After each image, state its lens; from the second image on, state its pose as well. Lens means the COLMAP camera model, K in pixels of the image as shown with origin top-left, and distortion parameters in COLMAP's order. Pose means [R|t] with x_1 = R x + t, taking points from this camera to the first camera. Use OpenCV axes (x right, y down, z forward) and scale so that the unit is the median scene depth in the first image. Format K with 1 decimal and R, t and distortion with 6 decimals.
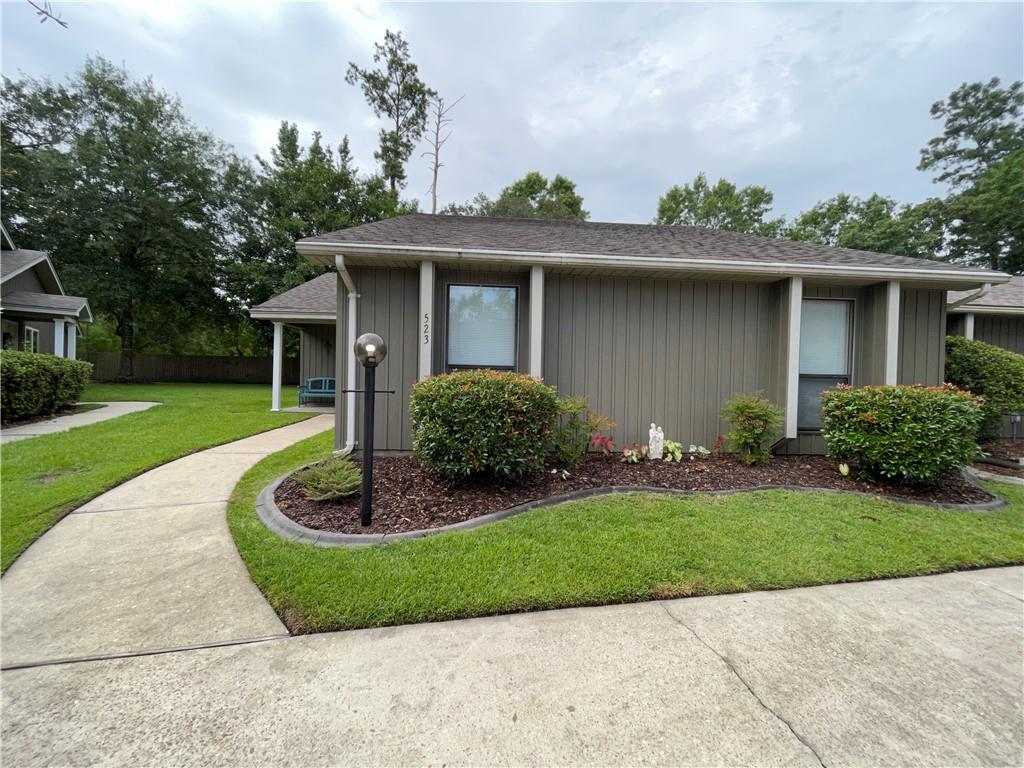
lens RADIAL K [[408.7, 0, 505.6], [0, 408.7, 376.8], [0, 0, 1]] dist [0.001619, -0.000007]
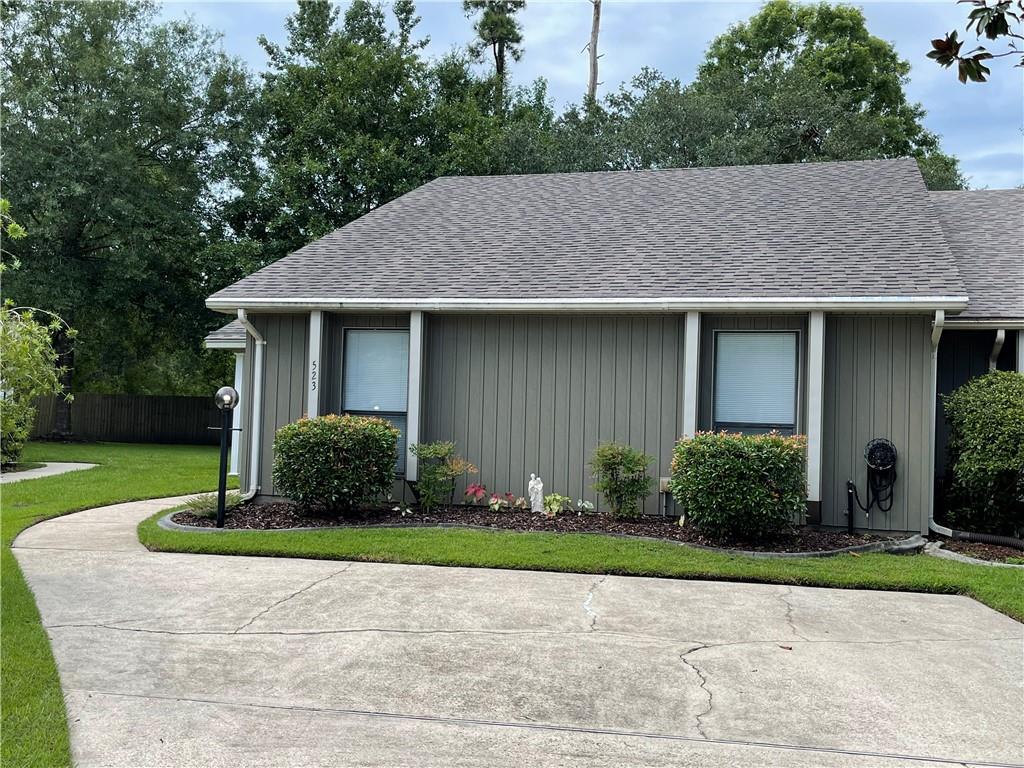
lens RADIAL K [[1058.2, 0, 512.0], [0, 1058.2, 384.0], [0, 0, 1]] dist [0.107807, -0.292552]
pose [[0.942069, -0.006728, -0.335352, 0.202573], [-0.012734, 0.998361, -0.055801, 0.008124], [0.335177, 0.056838, 0.940439, -0.233495]]
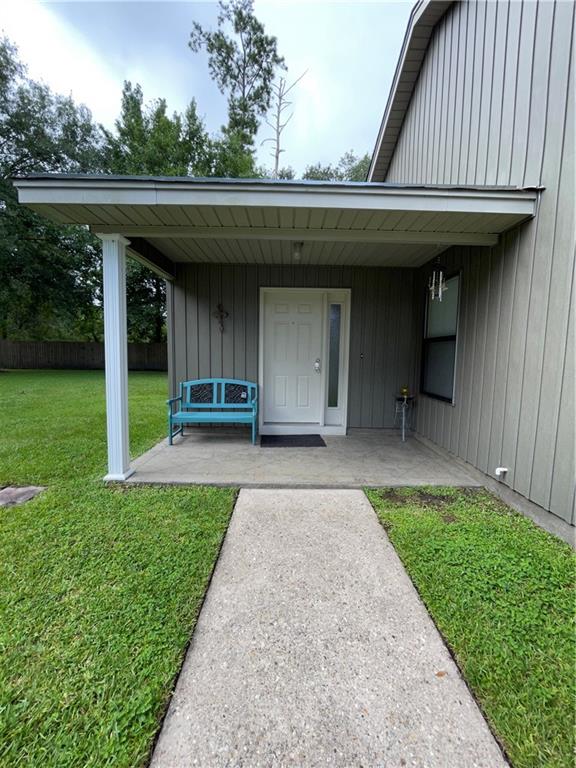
lens RADIAL K [[306.5, 0, 288.0], [0, 306.5, 384.0], [0, 0, 1]] dist [0.001619, -0.000007]
pose [[0.998685, -0.001207, -0.051247, -0.147369], [0.005579, 0.996345, 0.085244, -0.009985], [0.050956, -0.085418, 0.995041, 0.277361]]
